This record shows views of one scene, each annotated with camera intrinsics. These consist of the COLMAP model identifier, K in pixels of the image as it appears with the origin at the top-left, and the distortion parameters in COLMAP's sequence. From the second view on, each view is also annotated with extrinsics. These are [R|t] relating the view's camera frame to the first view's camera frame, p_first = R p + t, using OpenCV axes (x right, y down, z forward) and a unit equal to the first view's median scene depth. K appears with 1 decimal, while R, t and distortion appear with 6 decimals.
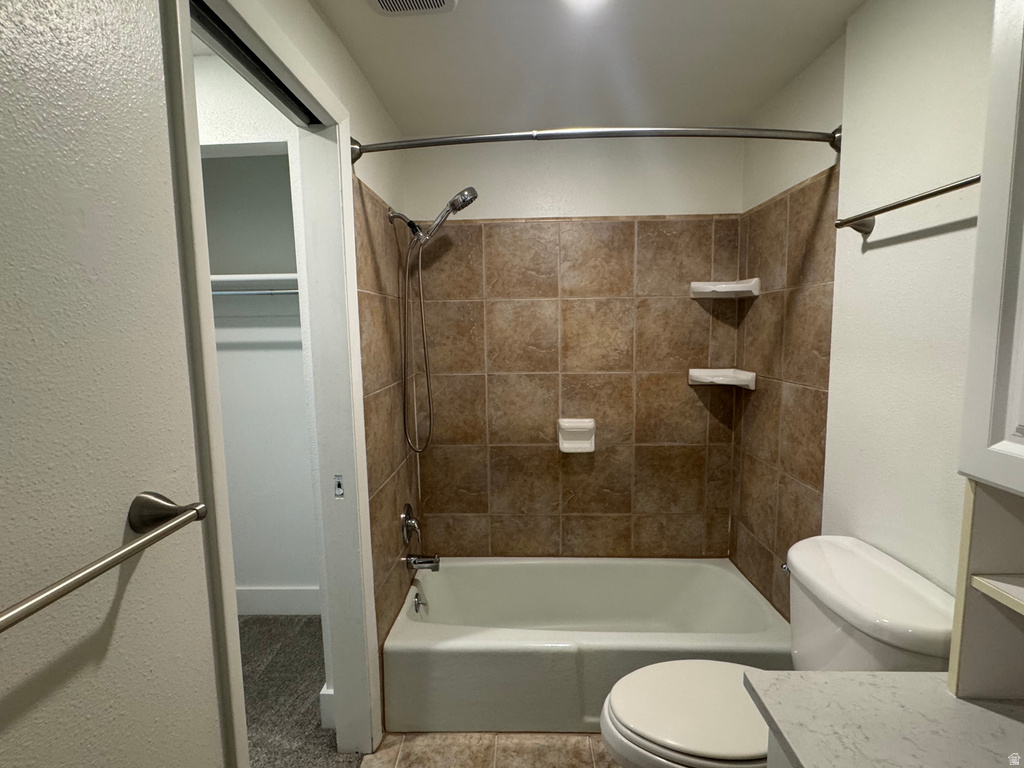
lens RADIAL K [[513.2, 0, 512.0], [0, 513.2, 384.0], [0, 0, 1]] dist [0.000086, -0.000148]
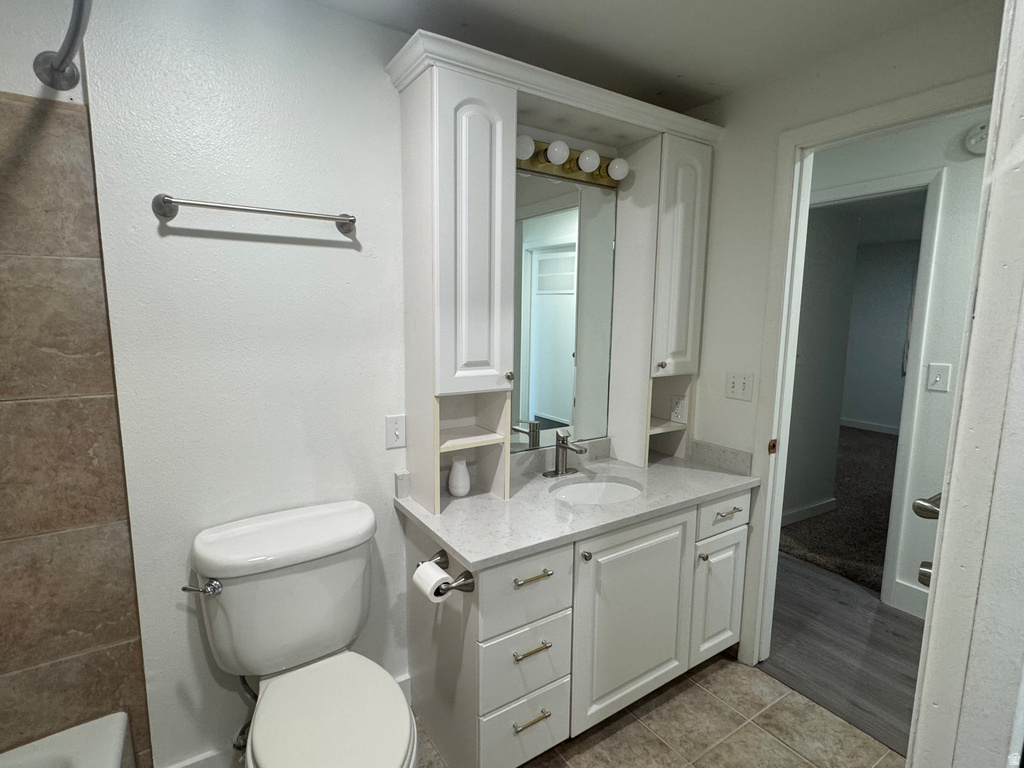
lens RADIAL K [[513.2, 0, 512.0], [0, 513.2, 384.0], [0, 0, 1]] dist [0.000086, -0.000148]
pose [[-0.572635, -0.100742, 0.813597, -0.383624], [0.090220, 0.978649, 0.184679, -0.089410], [-0.814831, 0.179156, -0.551320, 0.865551]]
